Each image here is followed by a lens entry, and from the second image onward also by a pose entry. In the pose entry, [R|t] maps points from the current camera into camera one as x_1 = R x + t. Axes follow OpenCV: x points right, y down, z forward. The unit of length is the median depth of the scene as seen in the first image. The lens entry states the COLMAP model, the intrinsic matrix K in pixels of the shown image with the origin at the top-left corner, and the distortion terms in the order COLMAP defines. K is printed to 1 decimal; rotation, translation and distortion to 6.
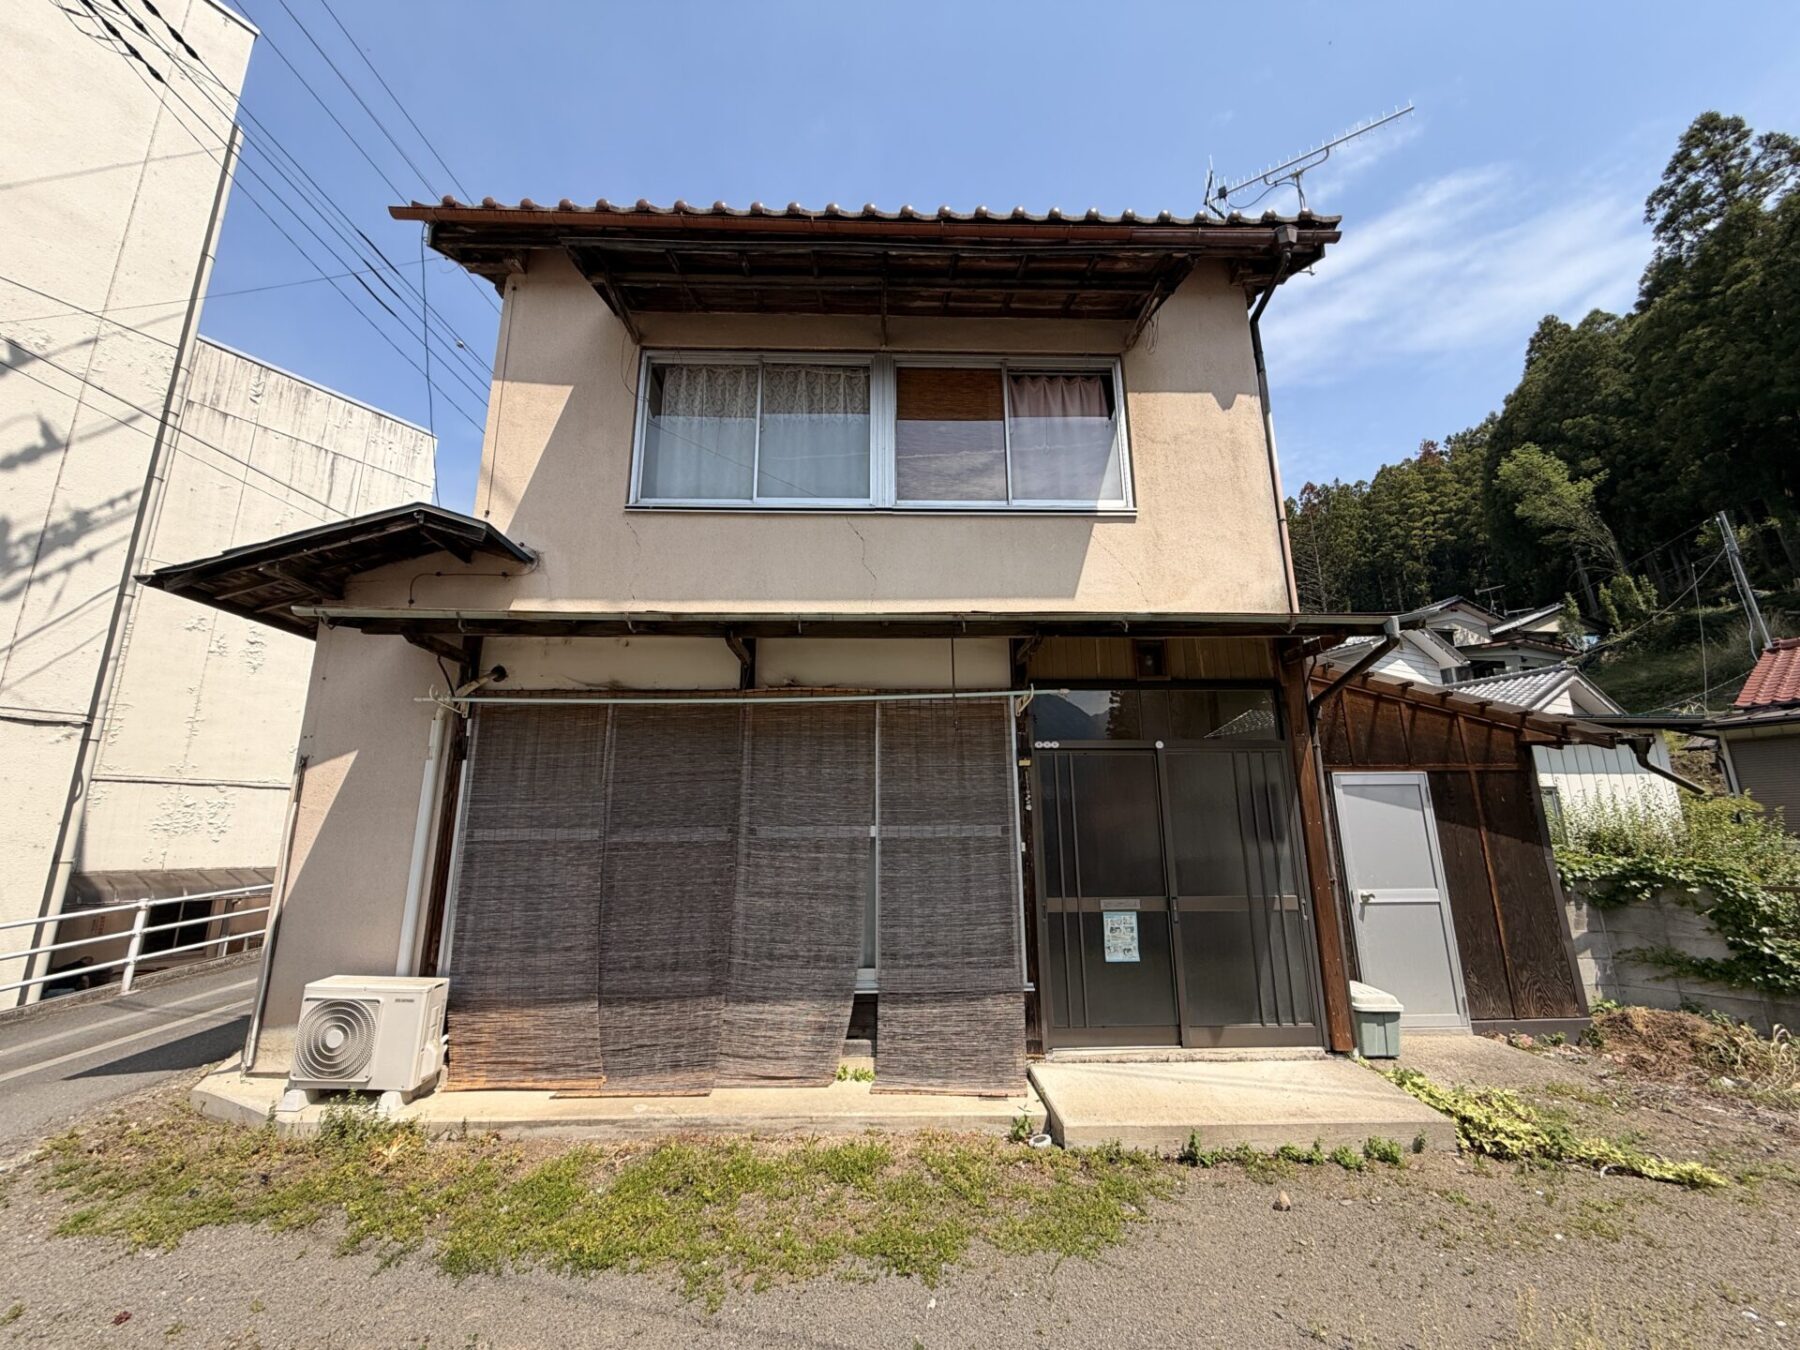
lens RADIAL K [[718.4, 0, 898.9], [0, 718.4, 673.5], [0, 0, 1]] dist [-0.000230, -0.000166]
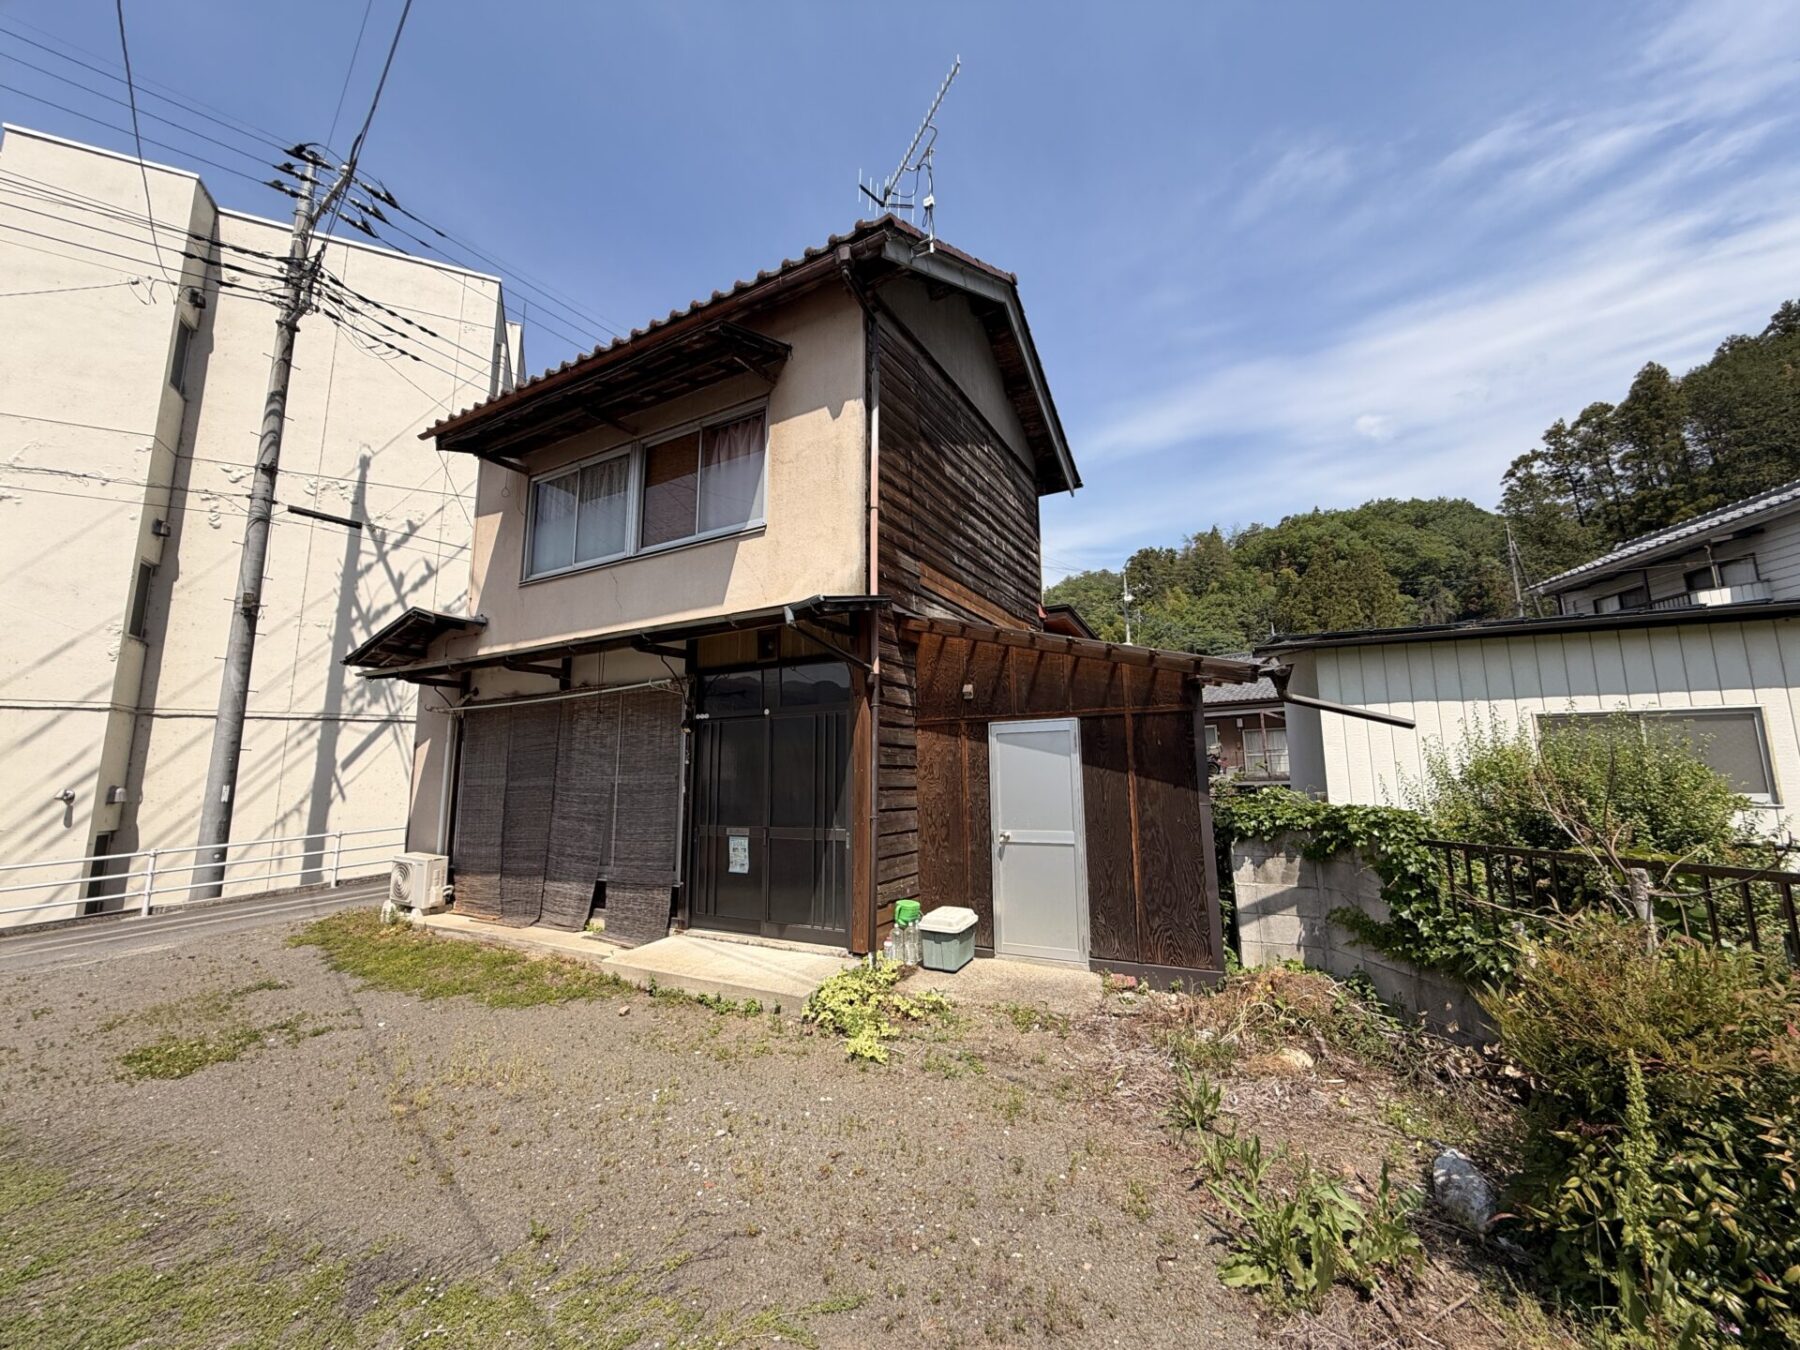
lens RADIAL K [[718.4, 0, 899.2], [0, 718.4, 676.0], [0, 0, 1]] dist [-0.000230, -0.000166]
pose [[0.854283, -0.079005, -0.513770, 1.157888], [0.116348, 0.992368, 0.040857, 0.009810], [0.506621, -0.094679, 0.856955, 0.020077]]
